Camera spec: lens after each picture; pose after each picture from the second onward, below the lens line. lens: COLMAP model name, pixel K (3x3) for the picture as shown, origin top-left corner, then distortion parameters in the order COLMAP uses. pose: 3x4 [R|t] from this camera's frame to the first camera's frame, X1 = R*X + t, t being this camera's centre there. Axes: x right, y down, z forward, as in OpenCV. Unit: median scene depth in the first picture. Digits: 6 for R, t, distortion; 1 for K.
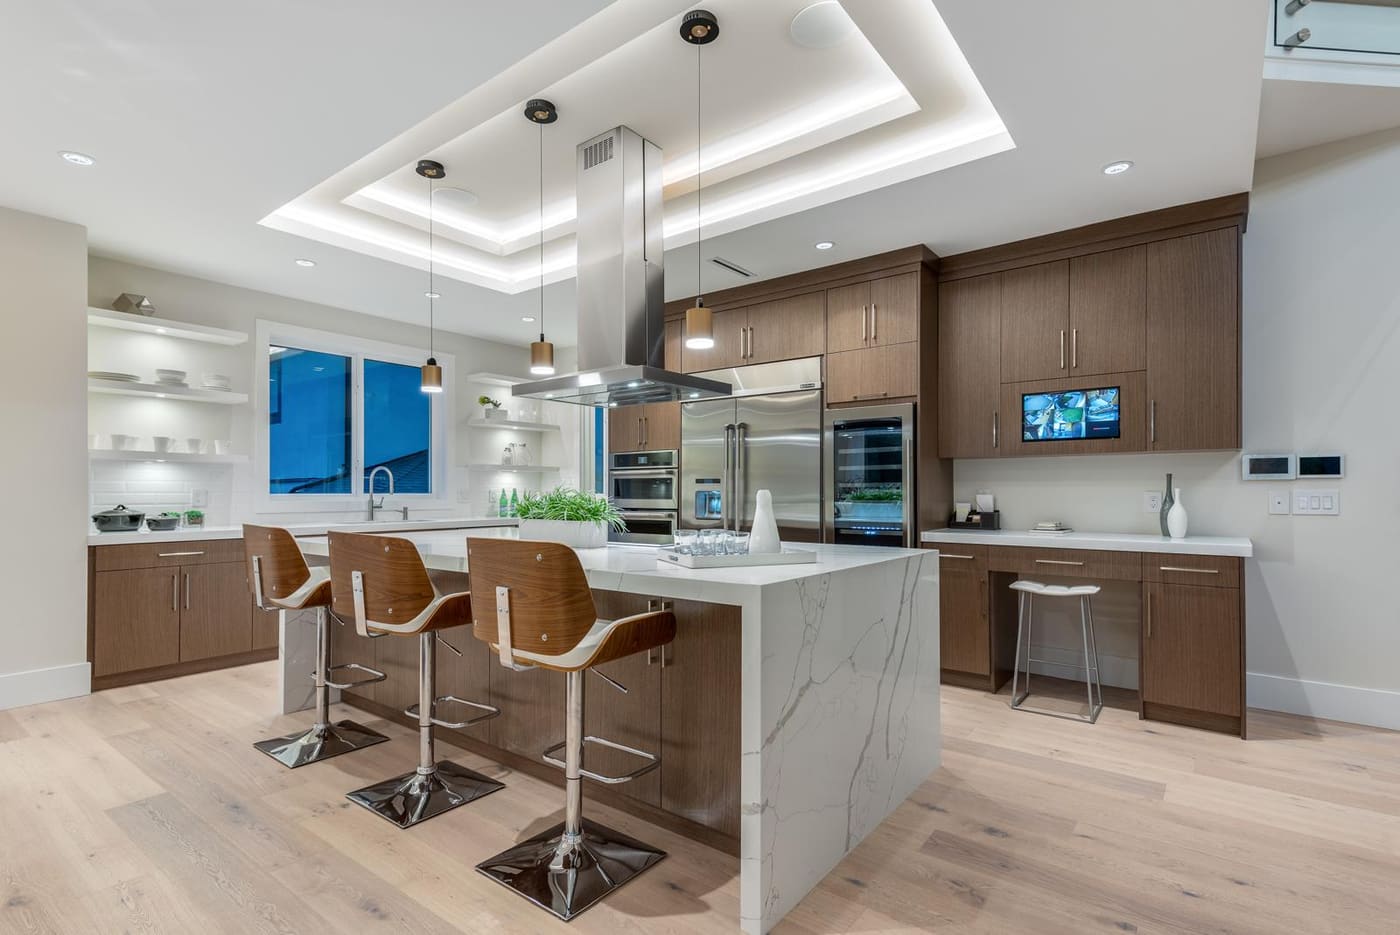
lens RADIAL K [[671.3, 0, 706.1], [0, 671.3, 478.3], [0, 0, 1]] dist [0.000585, -0.000787]
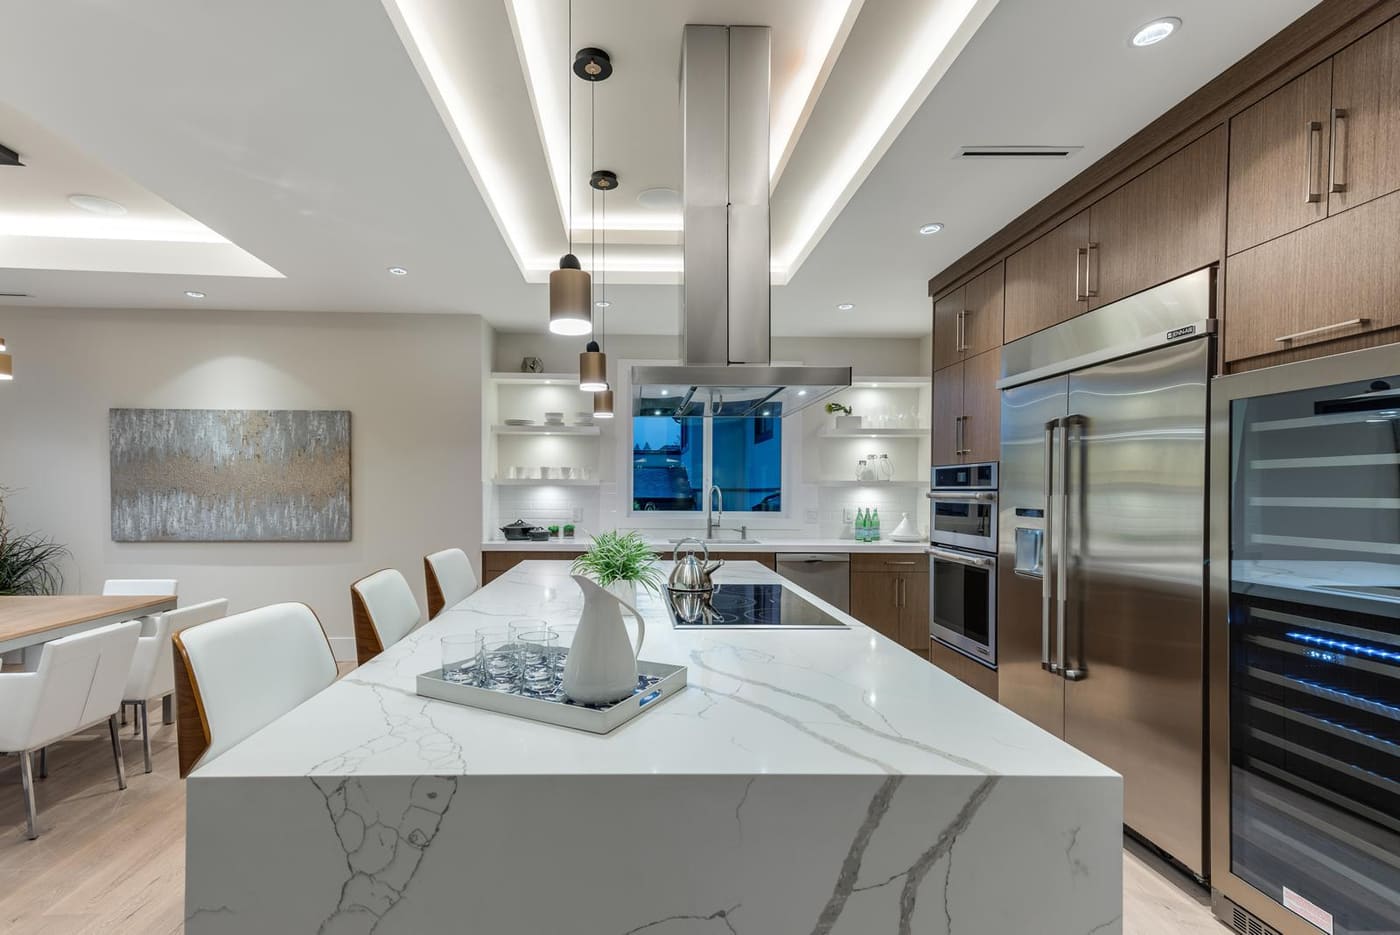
lens RADIAL K [[671.3, 0, 700.9], [0, 671.3, 476.9], [0, 0, 1]] dist [0.000585, -0.000787]
pose [[0.608348, -0.006710, -0.793642, 0.329755], [0.011909, 0.999929, 0.000674, -0.035081], [0.793581, -0.009861, 0.608384, 0.410945]]
